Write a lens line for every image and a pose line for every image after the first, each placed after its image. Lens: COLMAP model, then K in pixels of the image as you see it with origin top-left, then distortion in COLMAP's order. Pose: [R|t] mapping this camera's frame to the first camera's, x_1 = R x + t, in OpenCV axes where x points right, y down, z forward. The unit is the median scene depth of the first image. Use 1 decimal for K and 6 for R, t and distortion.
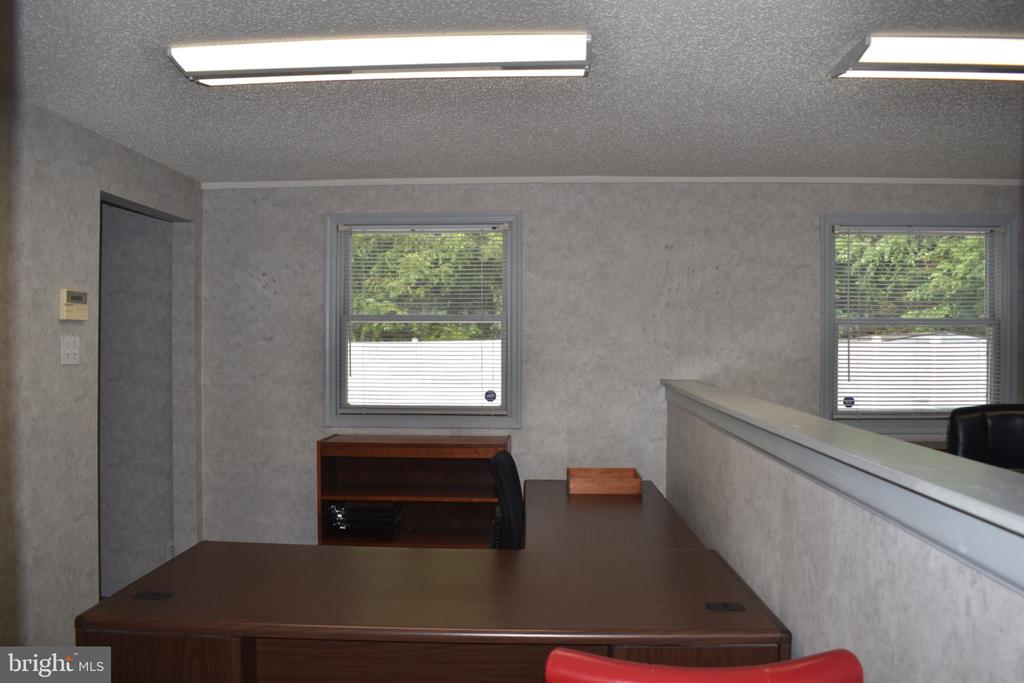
lens RADIAL K [[794.5, 0, 513.3], [0, 794.5, 336.5], [0, 0, 1]] dist [-0.079555, 0.011202]
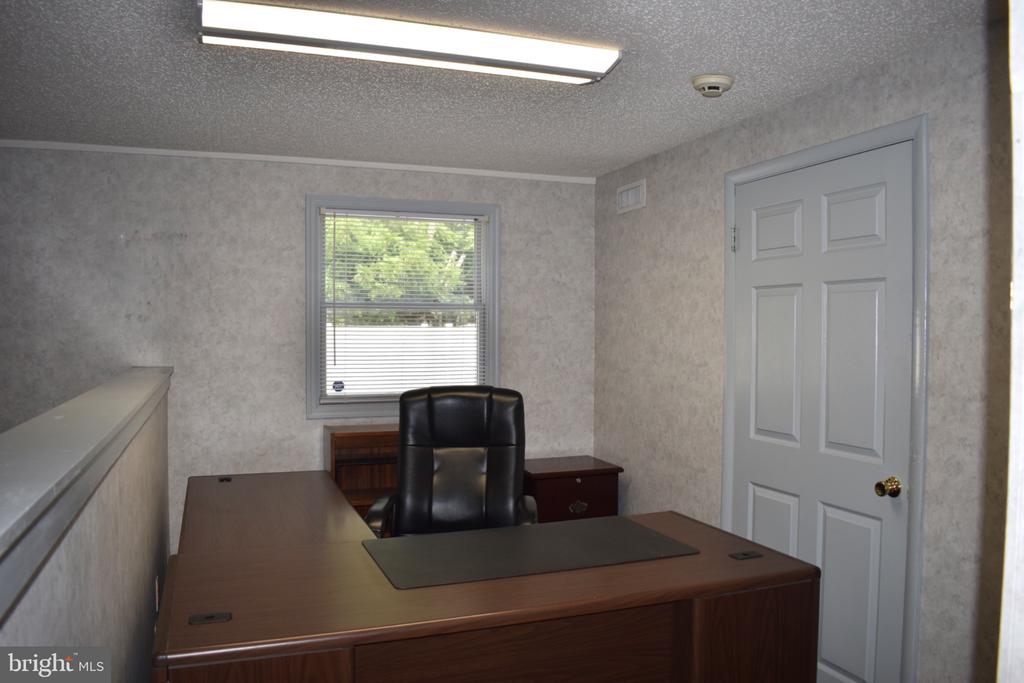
lens RADIAL K [[794.5, 0, 512.1], [0, 794.5, 345.6], [0, 0, 1]] dist [-0.079555, 0.011202]
pose [[0.926016, -0.008809, 0.377380, 0.255301], [-0.001957, 0.999602, 0.028138, 0.003105], [-0.377478, -0.026795, 0.925631, -0.013083]]
